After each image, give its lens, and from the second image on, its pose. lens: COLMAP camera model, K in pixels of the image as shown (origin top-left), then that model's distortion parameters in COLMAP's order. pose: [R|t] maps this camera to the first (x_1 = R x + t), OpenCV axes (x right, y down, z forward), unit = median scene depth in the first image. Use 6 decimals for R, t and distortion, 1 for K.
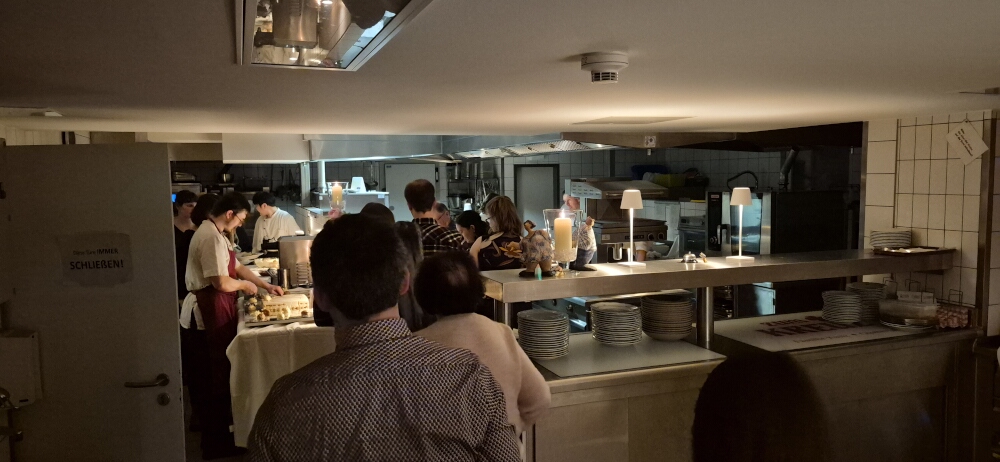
lens RADIAL K [[686.0, 0, 505.5], [0, 686.0, 244.3], [0, 0, 1]] dist [0.118491, -0.179787]
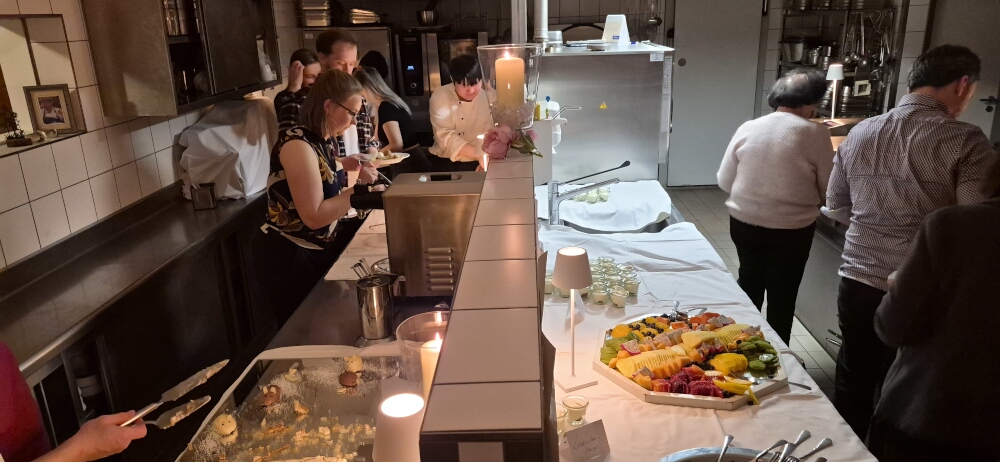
lens RADIAL K [[686.0, 0, 505.5], [0, 686.0, 244.3], [0, 0, 1]] dist [0.118491, -0.179787]
pose [[0.918321, 0.115033, -0.378753, -0.059736], [-0.022966, 0.970714, 0.239137, -0.042417], [0.395170, -0.210906, 0.894069, 0.374443]]
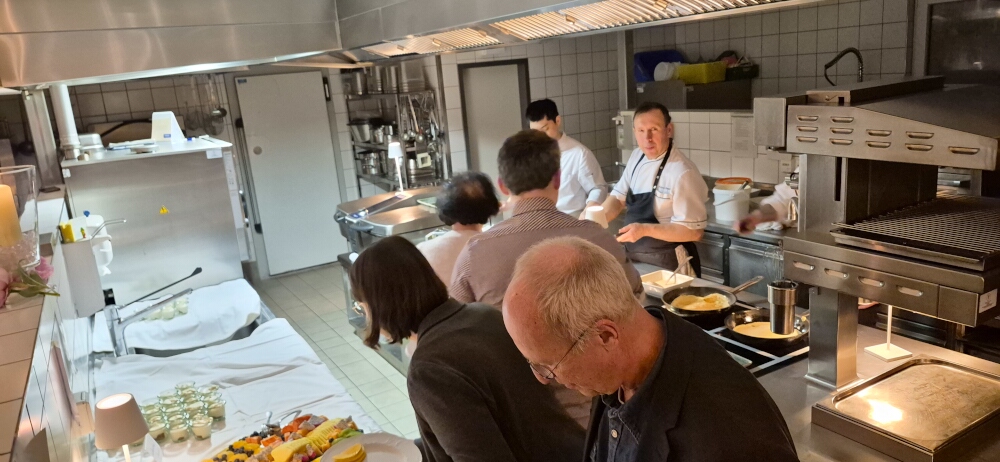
lens RADIAL K [[686.0, 0, 505.5], [0, 686.0, 244.3], [0, 0, 1]] dist [0.118491, -0.179787]
pose [[0.985366, -0.103099, 0.135736, -0.044497], [0.082567, 0.985375, 0.149060, -0.047746], [-0.149118, -0.135672, 0.979468, 0.382179]]
